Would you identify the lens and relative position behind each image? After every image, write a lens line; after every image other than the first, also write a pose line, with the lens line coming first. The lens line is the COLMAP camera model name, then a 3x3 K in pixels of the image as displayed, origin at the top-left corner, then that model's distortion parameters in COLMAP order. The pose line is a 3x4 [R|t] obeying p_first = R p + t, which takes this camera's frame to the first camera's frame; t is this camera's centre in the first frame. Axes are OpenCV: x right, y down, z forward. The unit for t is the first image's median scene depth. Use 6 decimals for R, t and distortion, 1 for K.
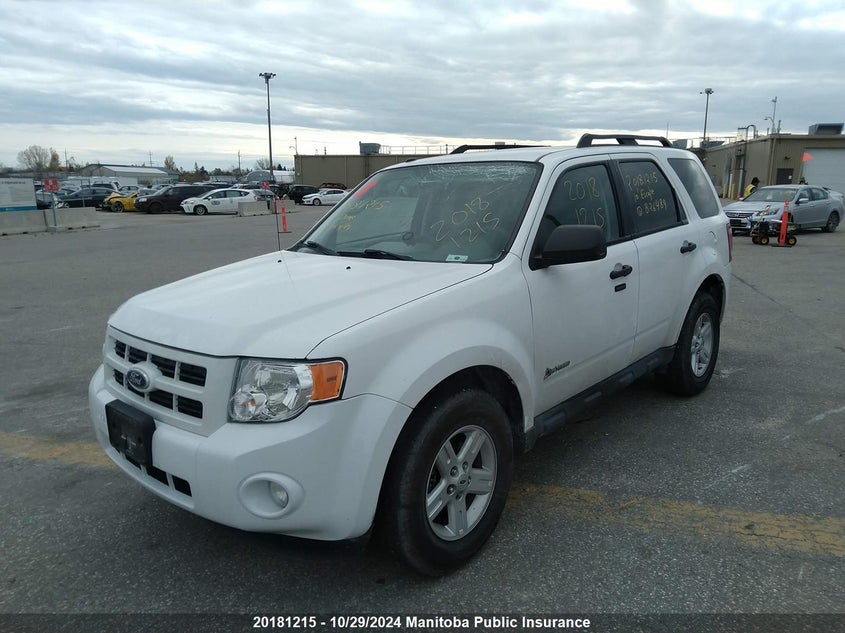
lens RADIAL K [[616.1, 0, 422.5], [0, 616.1, 316.5], [0, 0, 1]] dist [0.037776, -0.058663]
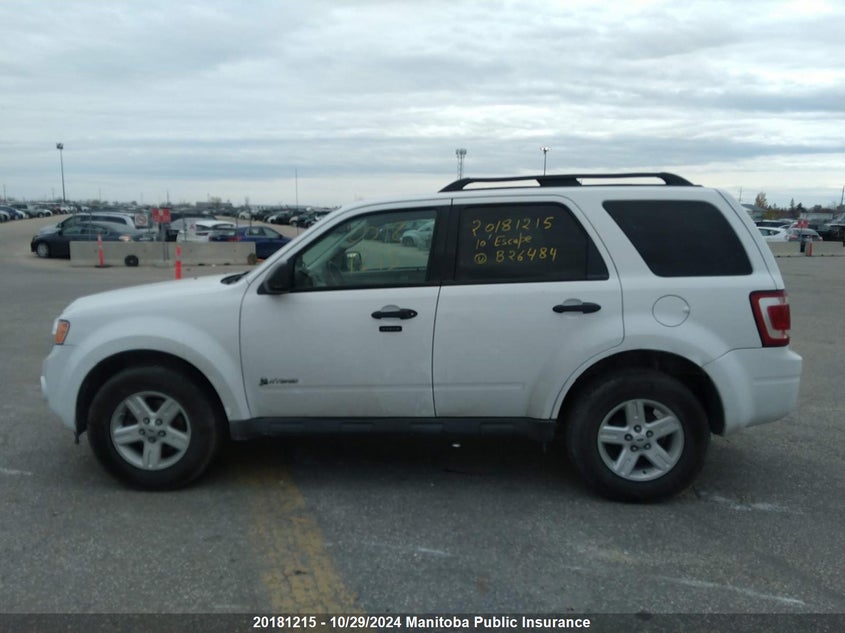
lens RADIAL K [[616.1, 0, 422.5], [0, 616.1, 316.5], [0, 0, 1]] dist [0.037776, -0.058663]
pose [[0.631011, 0.132646, -0.764350, 0.098886], [-0.176291, 0.984015, 0.025229, -0.008945], [0.755478, 0.118829, 0.644308, 0.033747]]
